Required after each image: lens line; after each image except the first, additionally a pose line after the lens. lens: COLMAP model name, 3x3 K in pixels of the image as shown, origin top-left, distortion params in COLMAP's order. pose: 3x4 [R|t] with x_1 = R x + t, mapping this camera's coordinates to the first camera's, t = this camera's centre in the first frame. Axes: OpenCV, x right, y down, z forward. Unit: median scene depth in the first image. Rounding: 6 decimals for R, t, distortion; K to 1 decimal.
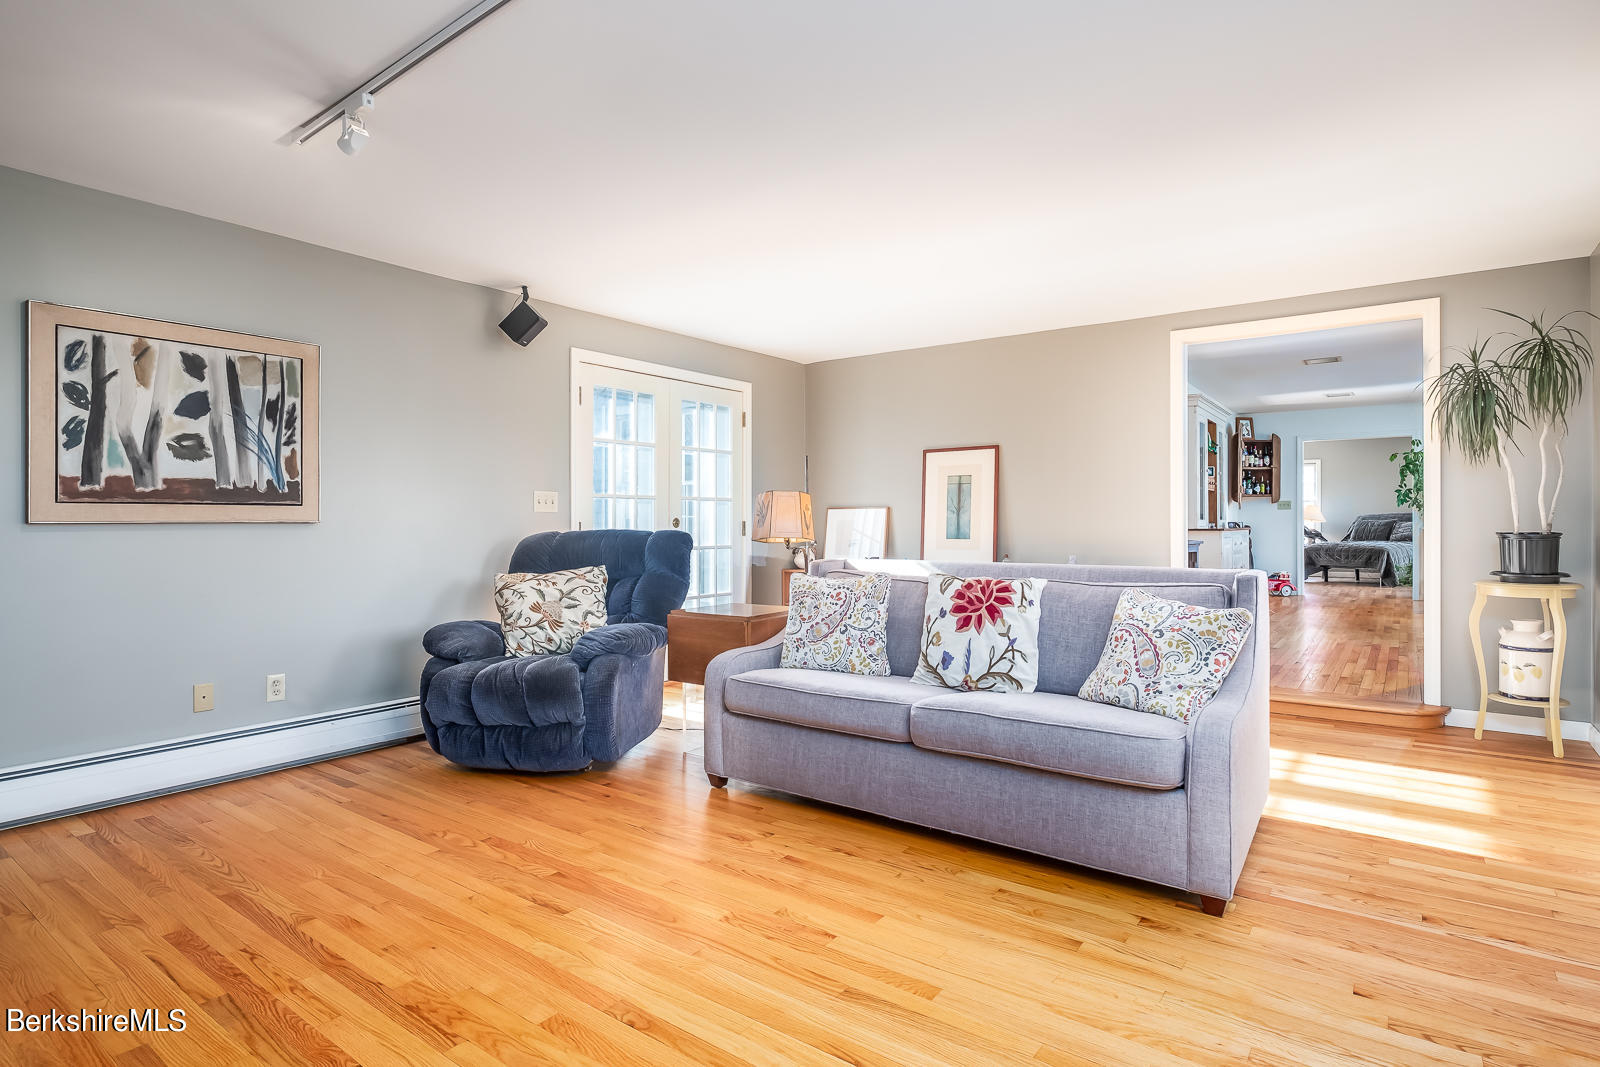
lens RADIAL K [[817.9, 0, 814.0], [0, 817.9, 512.9], [0, 0, 1]] dist [-0.004533, -0.000152]
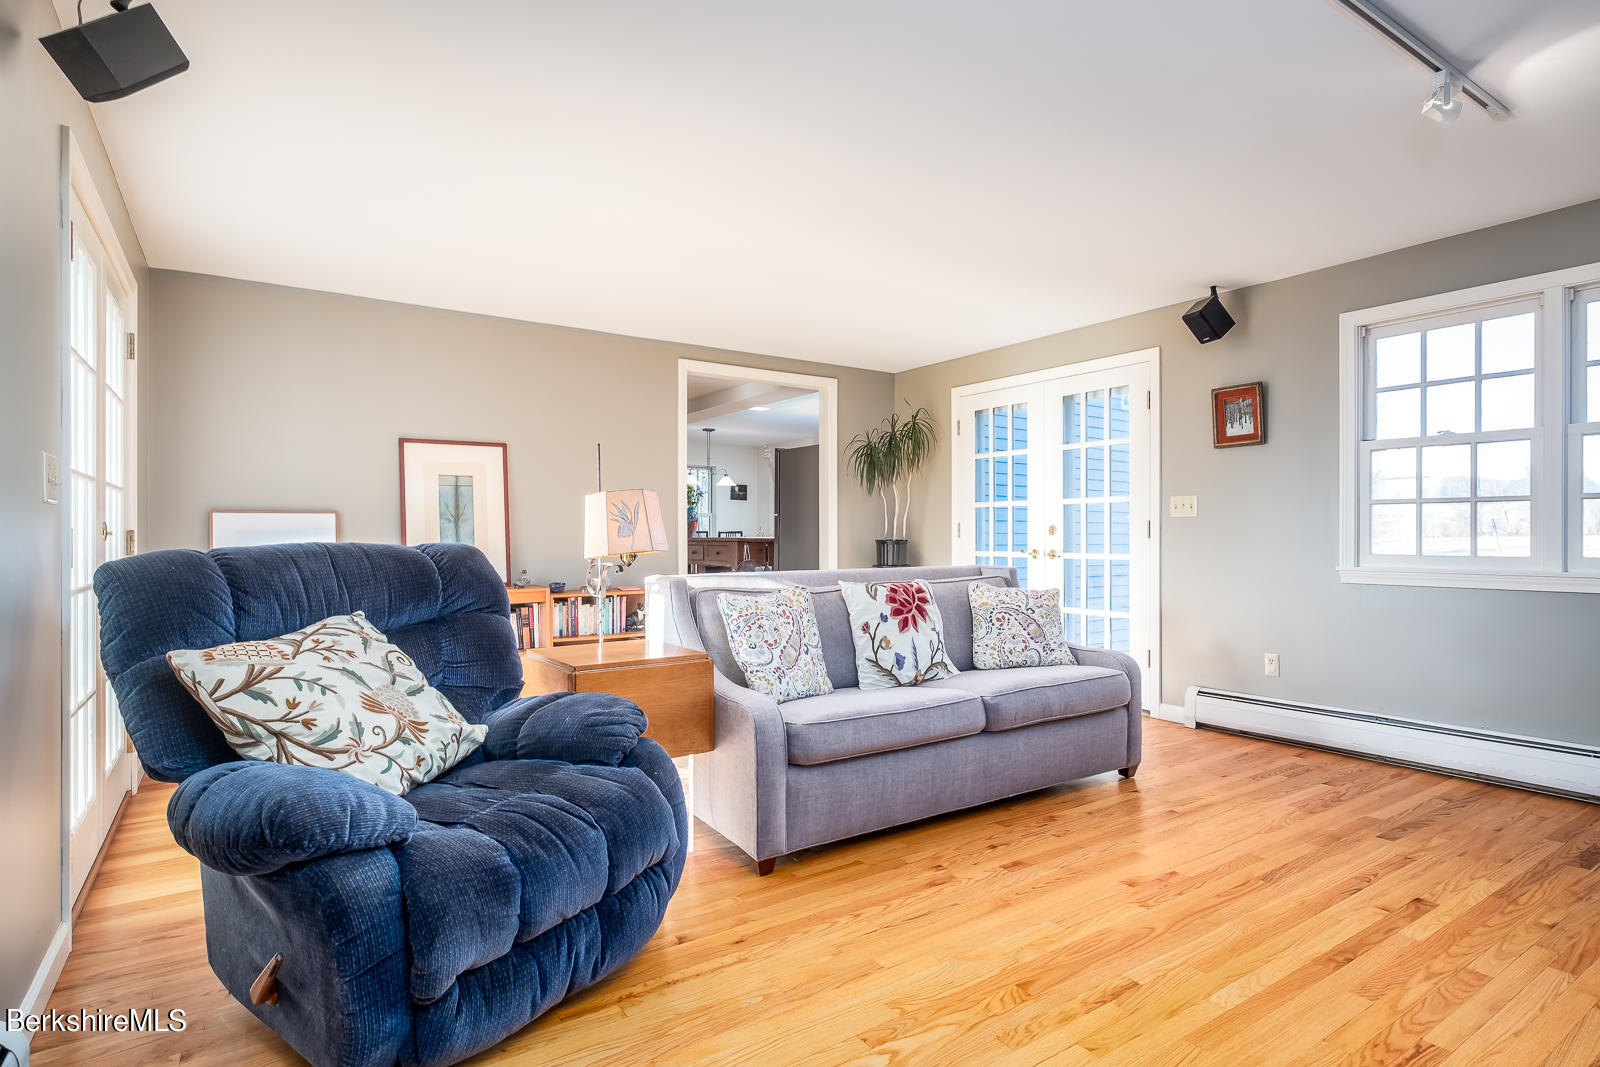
lens RADIAL K [[837.5, 0, 802.0], [0, 837.5, 536.0], [0, 0, 1]] dist [-0.000129, -0.001874]
pose [[0.343496, -0.000424, 0.939154, -0.881969], [-0.008706, 0.999955, 0.003635, 0.014675], [-0.939114, -0.009425, 0.343477, 0.728528]]
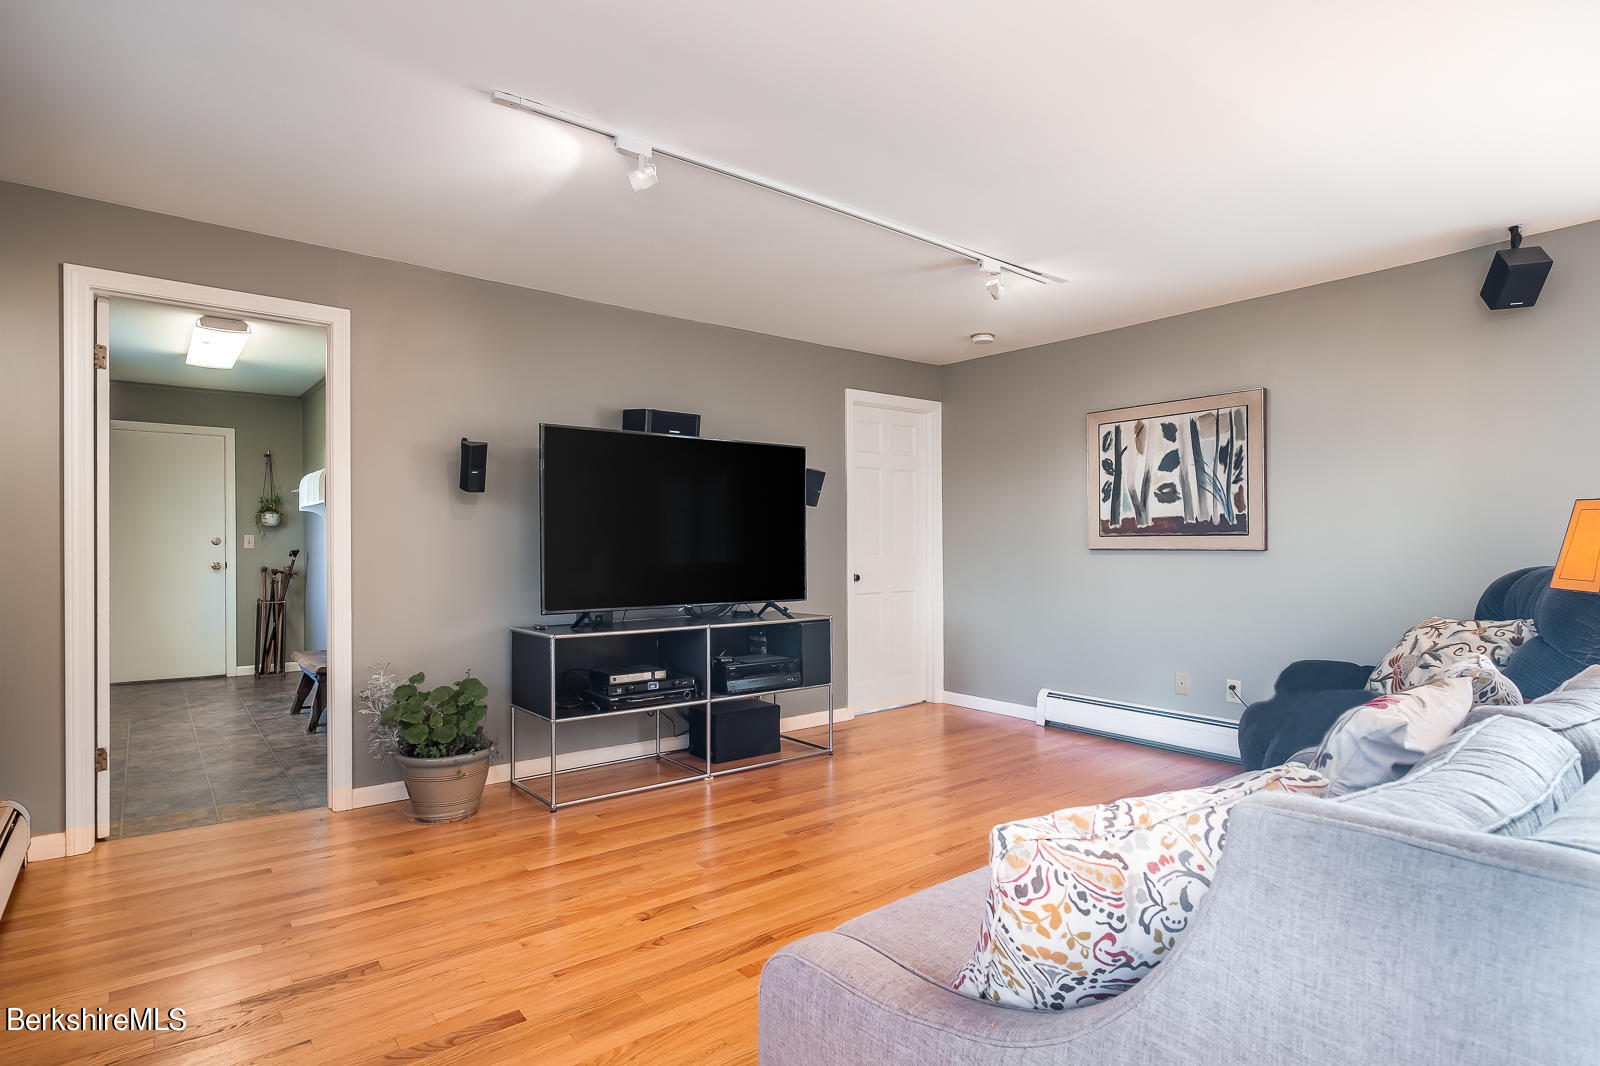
lens RADIAL K [[837.5, 0, 808.1], [0, 837.5, 541.1], [0, 0, 1]] dist [-0.000129, -0.001874]
pose [[-0.267706, 0.003617, -0.963494, 0.739475], [0.016186, 0.999869, -0.000744, -0.011152], [0.963365, -0.015794, -0.267730, 0.825446]]
